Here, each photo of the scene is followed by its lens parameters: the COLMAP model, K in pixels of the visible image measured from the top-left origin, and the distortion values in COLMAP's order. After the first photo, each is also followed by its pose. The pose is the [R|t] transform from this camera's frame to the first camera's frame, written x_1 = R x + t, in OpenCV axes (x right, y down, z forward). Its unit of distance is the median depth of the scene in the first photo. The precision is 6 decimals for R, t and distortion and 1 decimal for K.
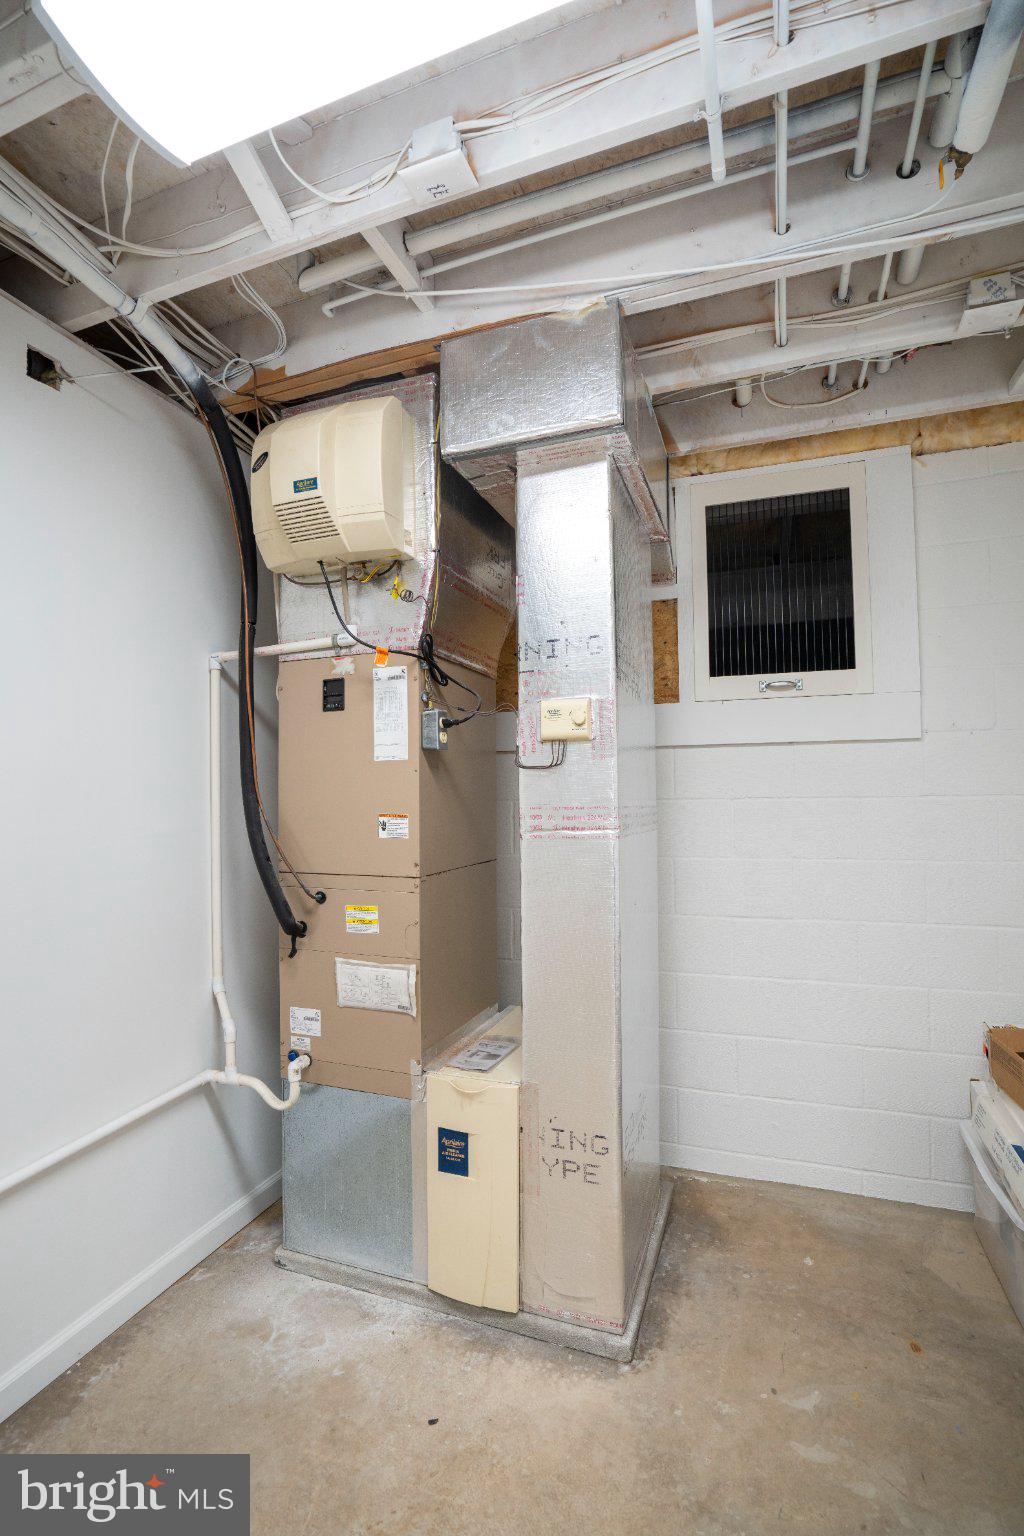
lens RADIAL K [[704.4, 0, 507.6], [0, 704.4, 774.3], [0, 0, 1]] dist [-0.010215, 0.002050]
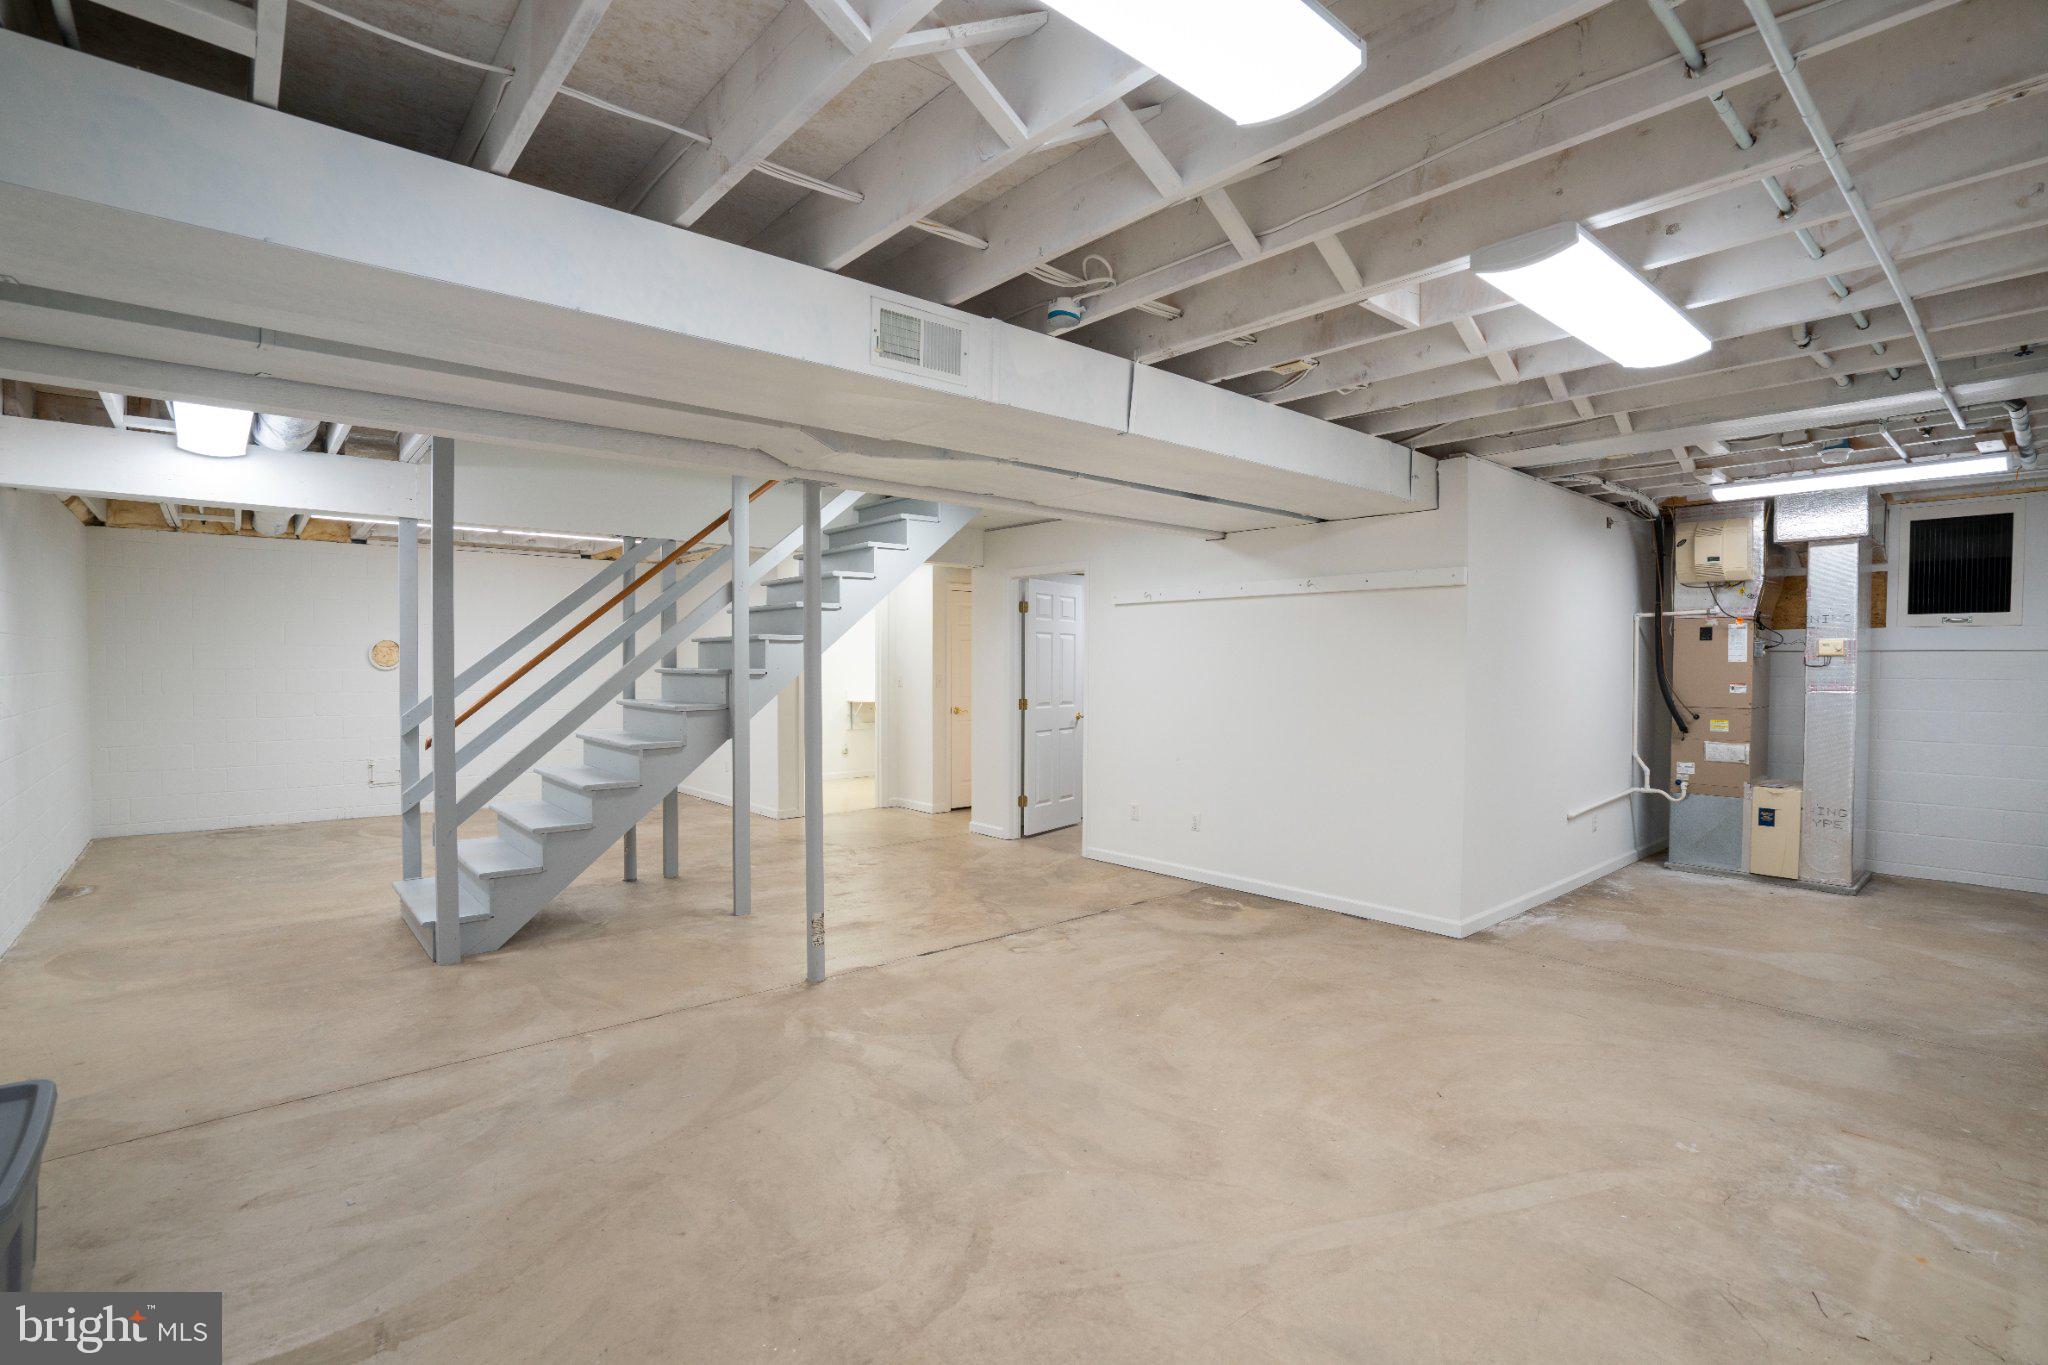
lens RADIAL K [[939.1, 0, 1042.8], [0, 939.1, 683.0], [0, 0, 1]] dist [-0.010215, 0.002050]
pose [[0.890625, 0.023423, -0.454135, -0.826390], [0.001980, 0.998463, 0.055383, -0.128340], [0.454735, -0.050225, 0.889210, -2.951052]]
